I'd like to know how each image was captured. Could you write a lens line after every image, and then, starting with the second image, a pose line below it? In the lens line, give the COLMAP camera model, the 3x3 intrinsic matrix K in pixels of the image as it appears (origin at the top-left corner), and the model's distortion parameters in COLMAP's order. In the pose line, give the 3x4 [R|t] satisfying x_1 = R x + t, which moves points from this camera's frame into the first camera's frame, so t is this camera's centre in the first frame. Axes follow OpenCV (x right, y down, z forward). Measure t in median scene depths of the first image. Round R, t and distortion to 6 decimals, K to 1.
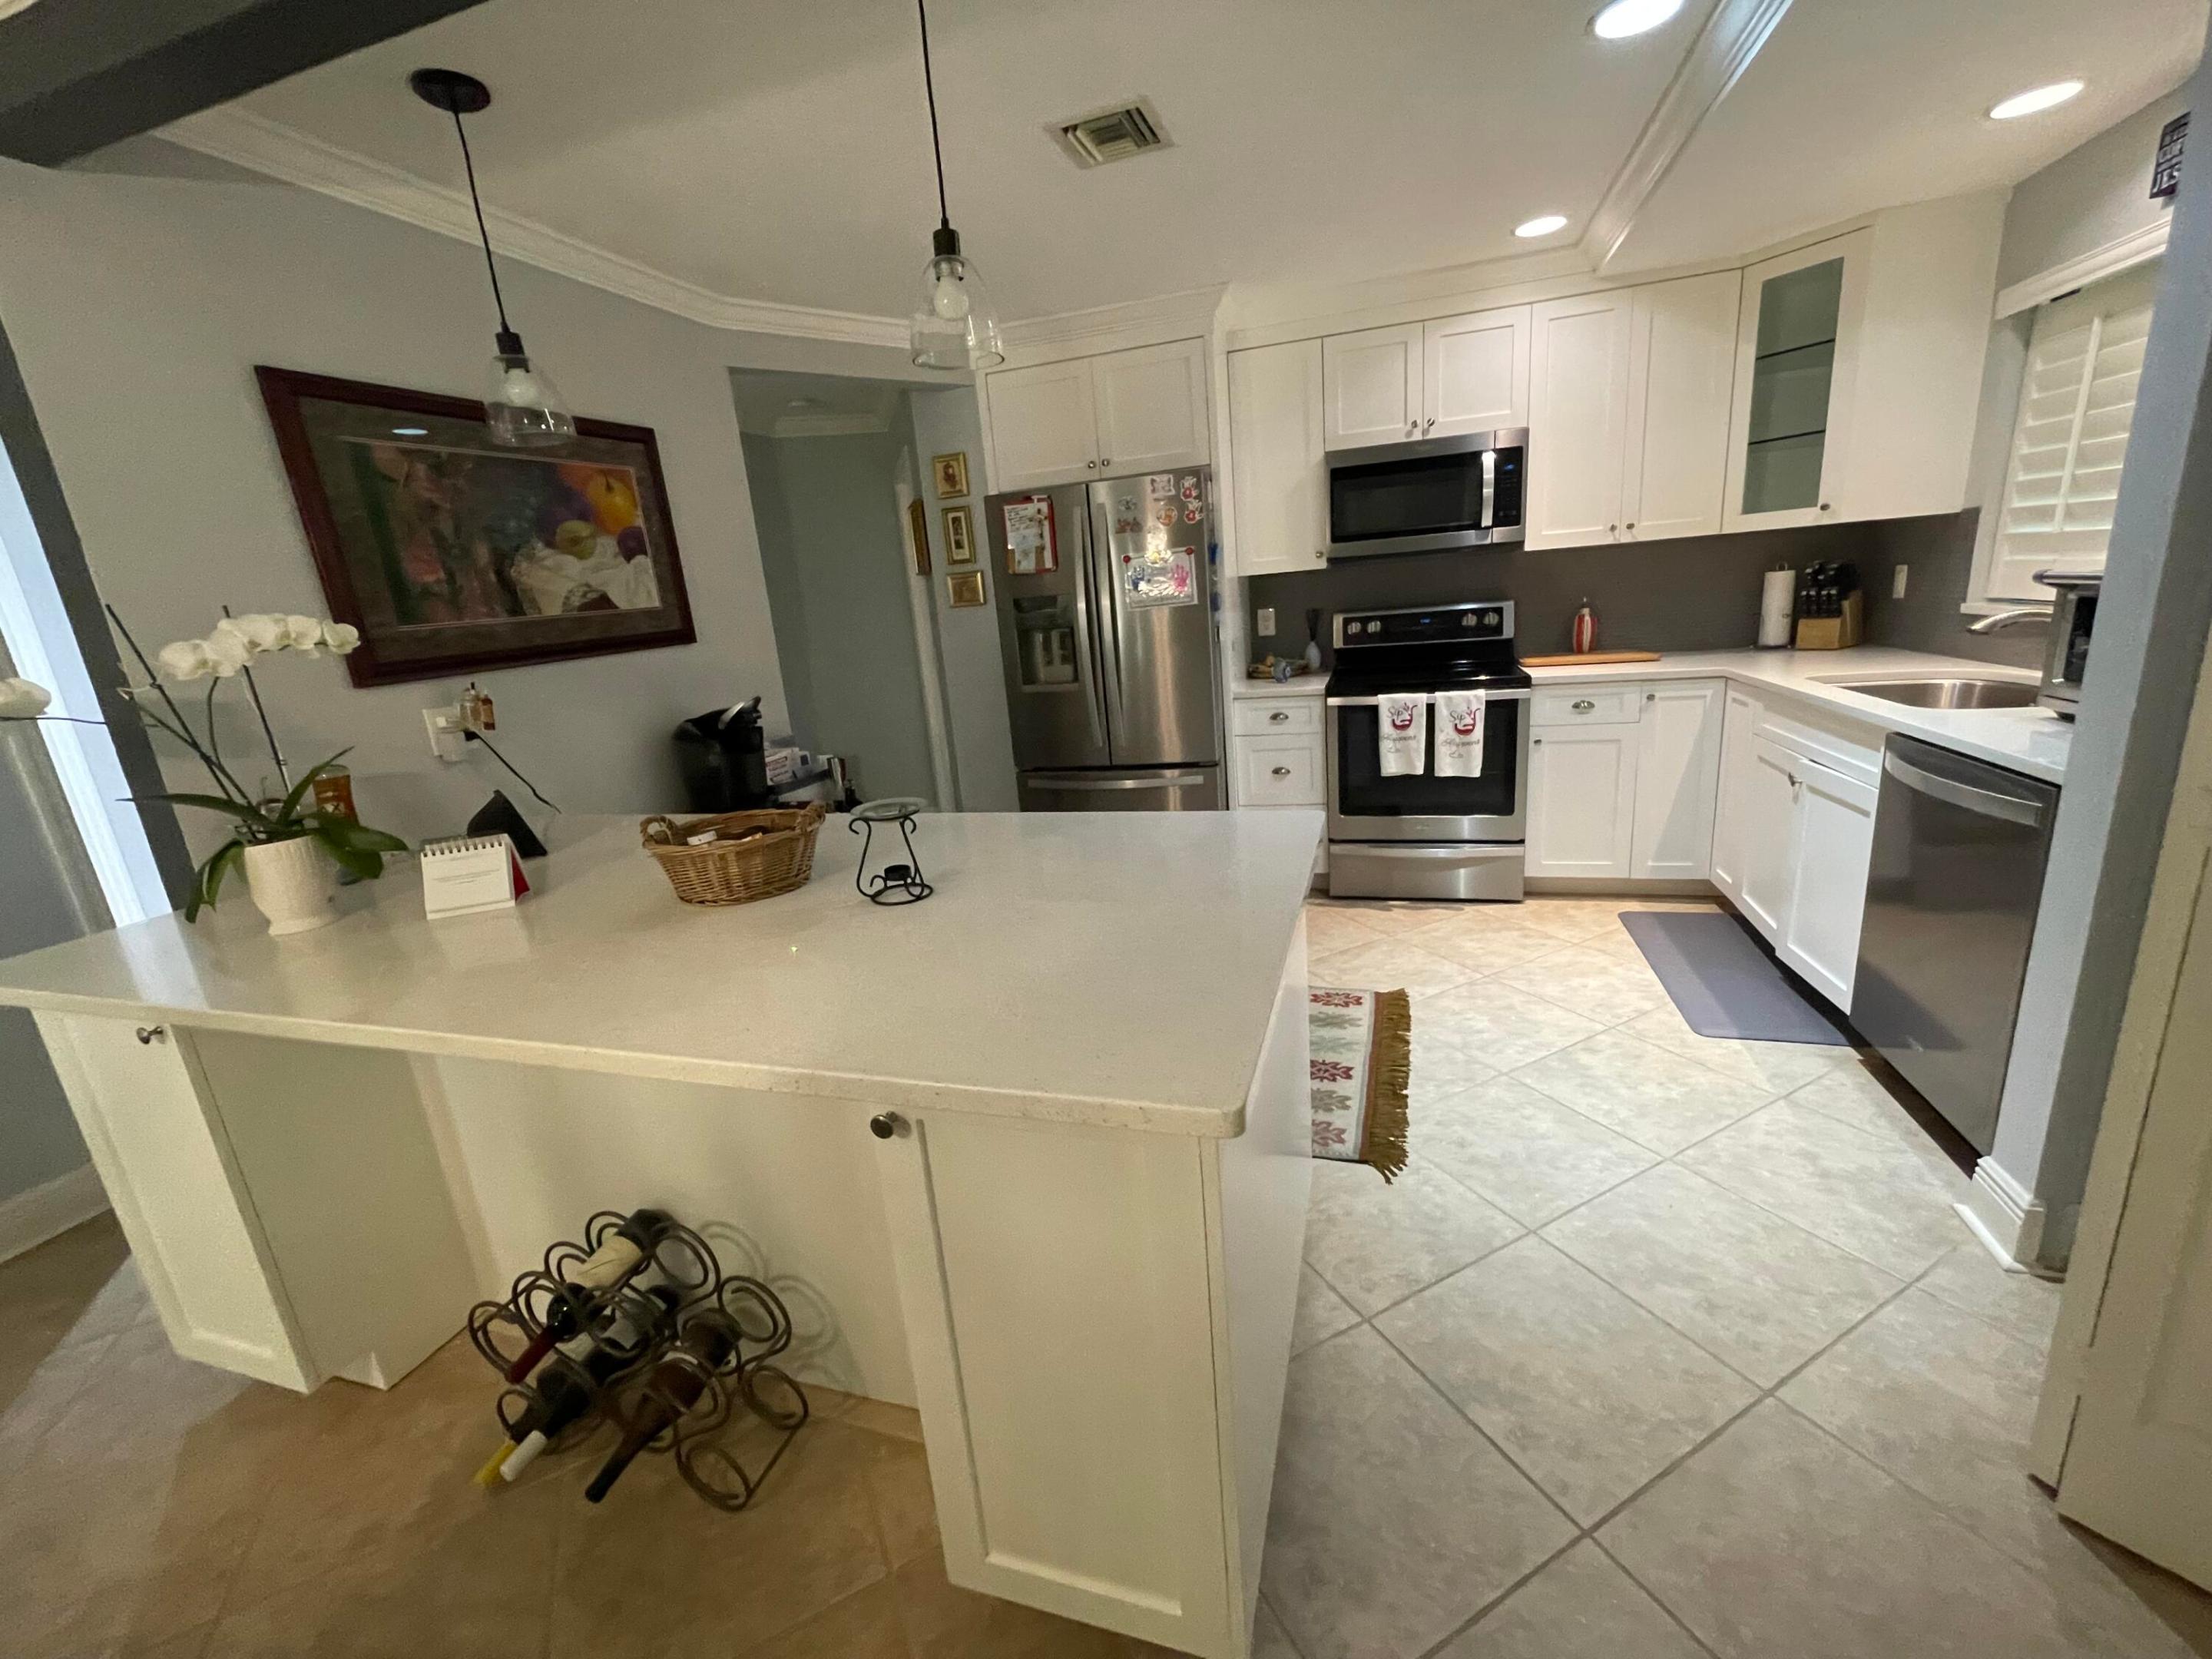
lens RADIAL K [[888.9, 0, 1097.1], [0, 888.9, 829.2], [0, 0, 1]] dist [-0.007651, -0.001002]
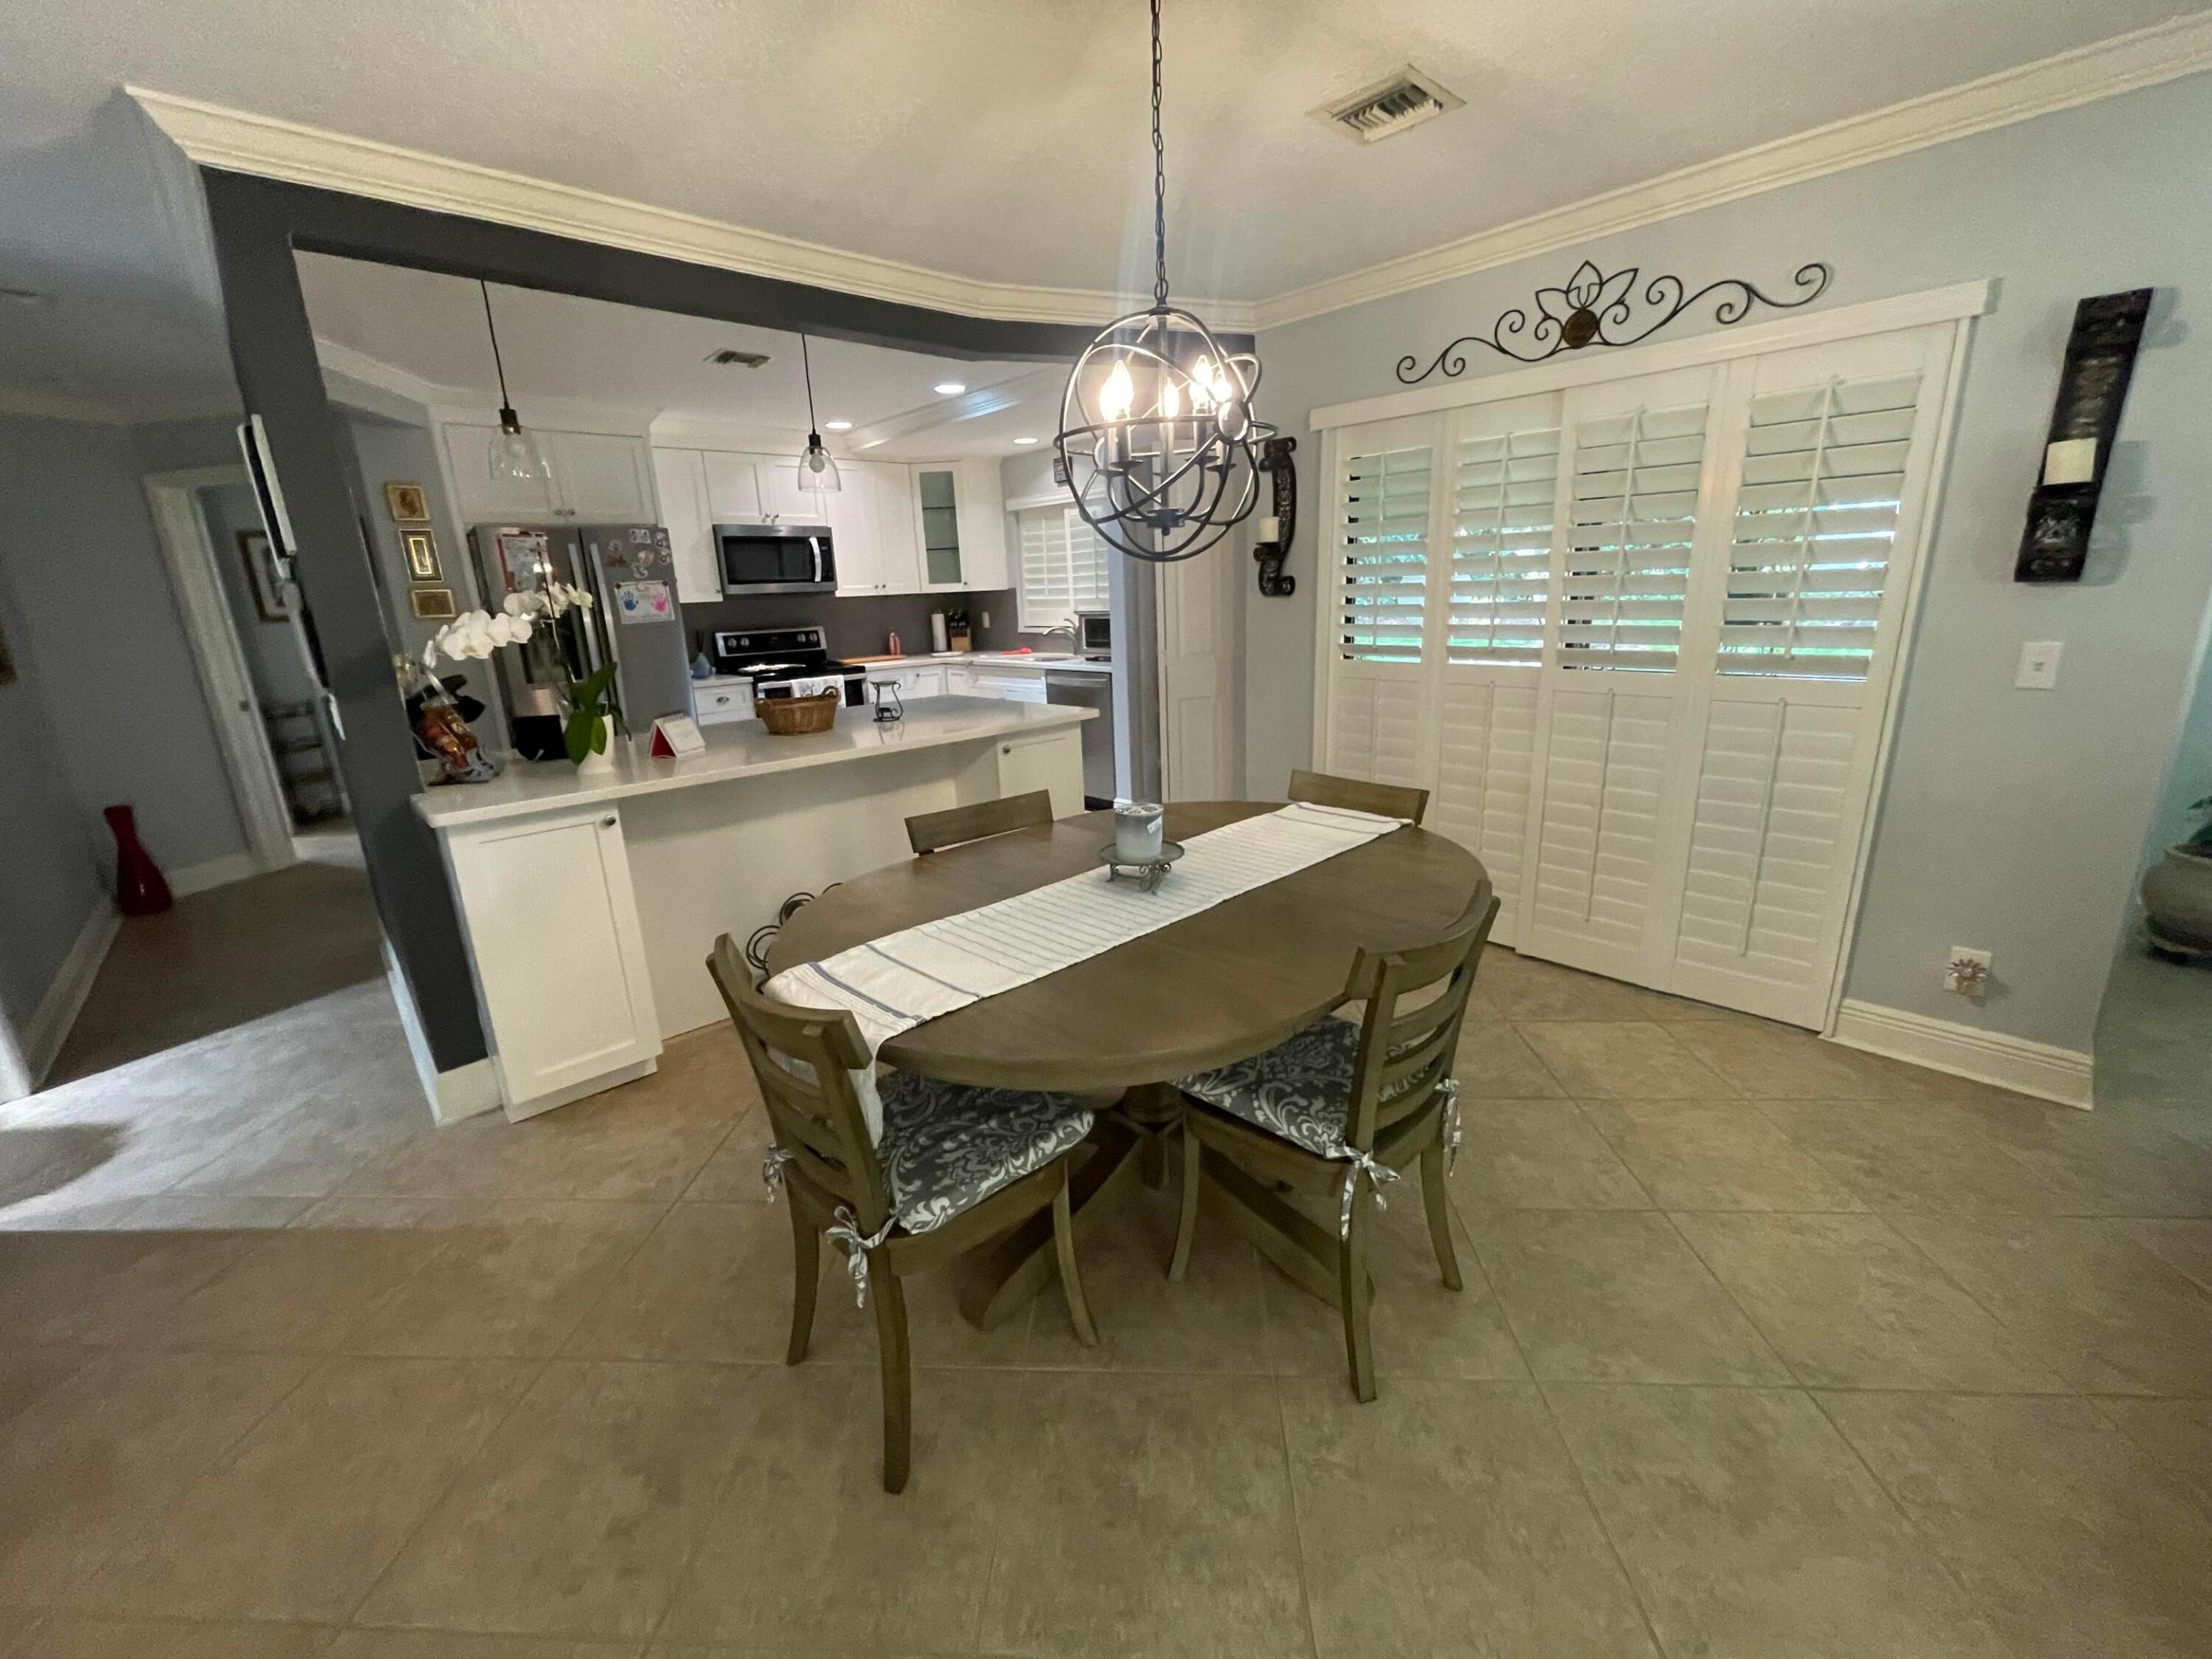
lens RADIAL K [[888.9, 0, 1107.2], [0, 888.9, 822.8], [0, 0, 1]] dist [-0.007651, -0.001002]
pose [[0.495152, -0.159149, 0.854105, -0.879573], [0.219064, 0.974186, 0.054526, 0.150299], [-0.840735, 0.160105, 0.517234, -0.295490]]
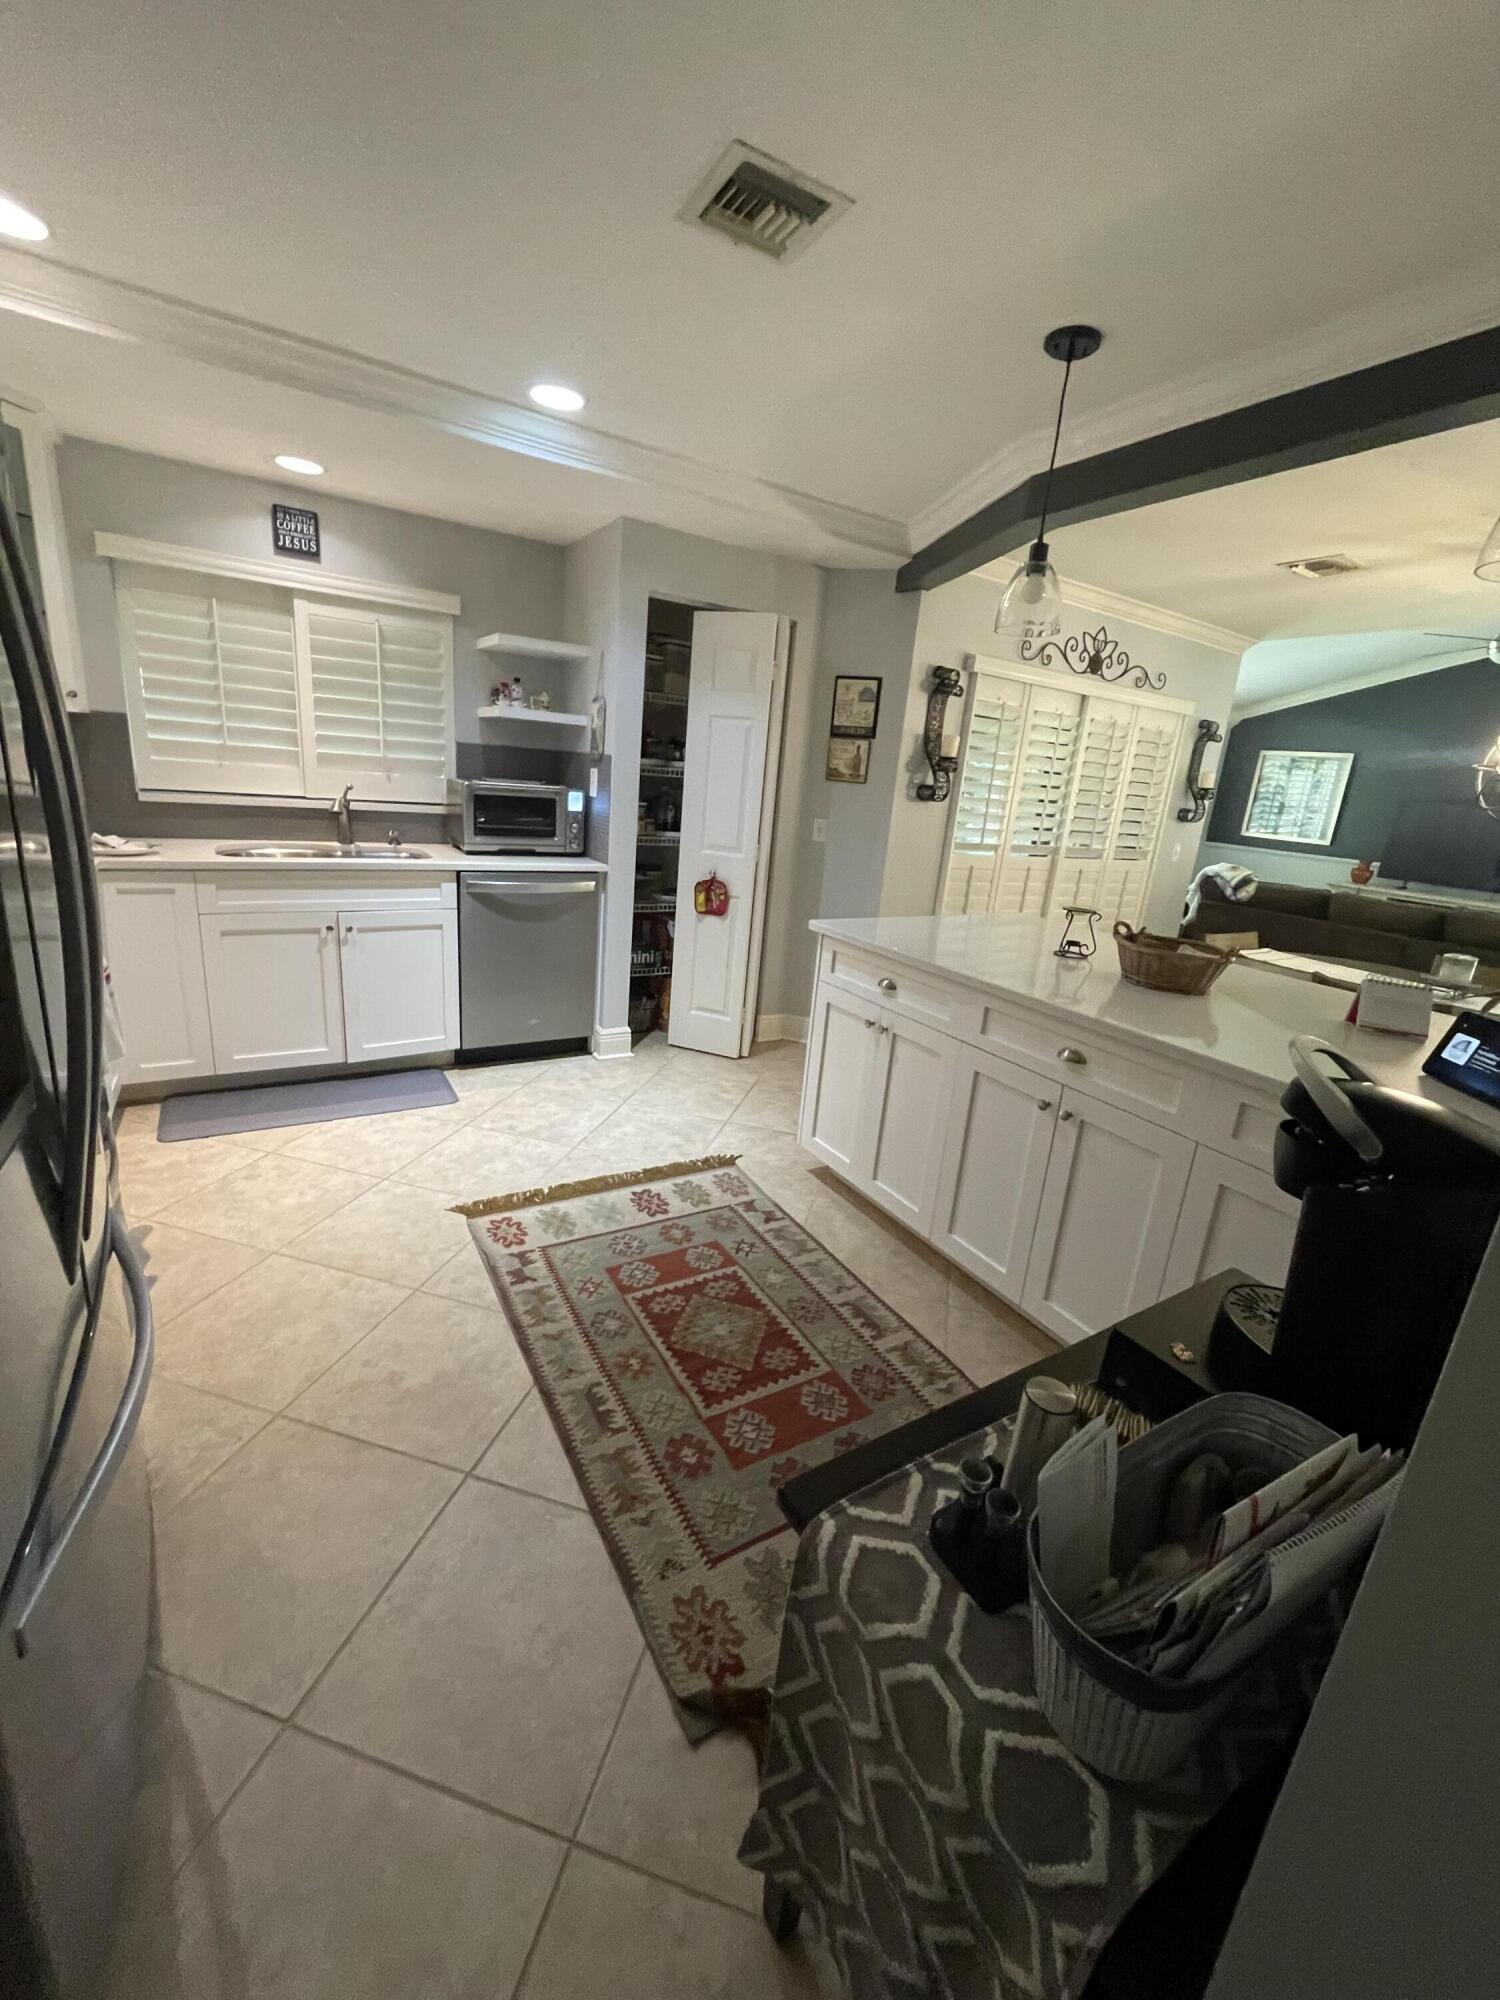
lens RADIAL K [[803.7, 0, 748.6], [0, 803.7, 993.7], [0, 0, 1]] dist [-0.007651, -0.001002]
pose [[-0.759051, -0.152241, 0.632981, -0.350362], [0.148626, 0.906076, 0.396152, -0.279445], [-0.633839, 0.394777, -0.665131, 1.152746]]
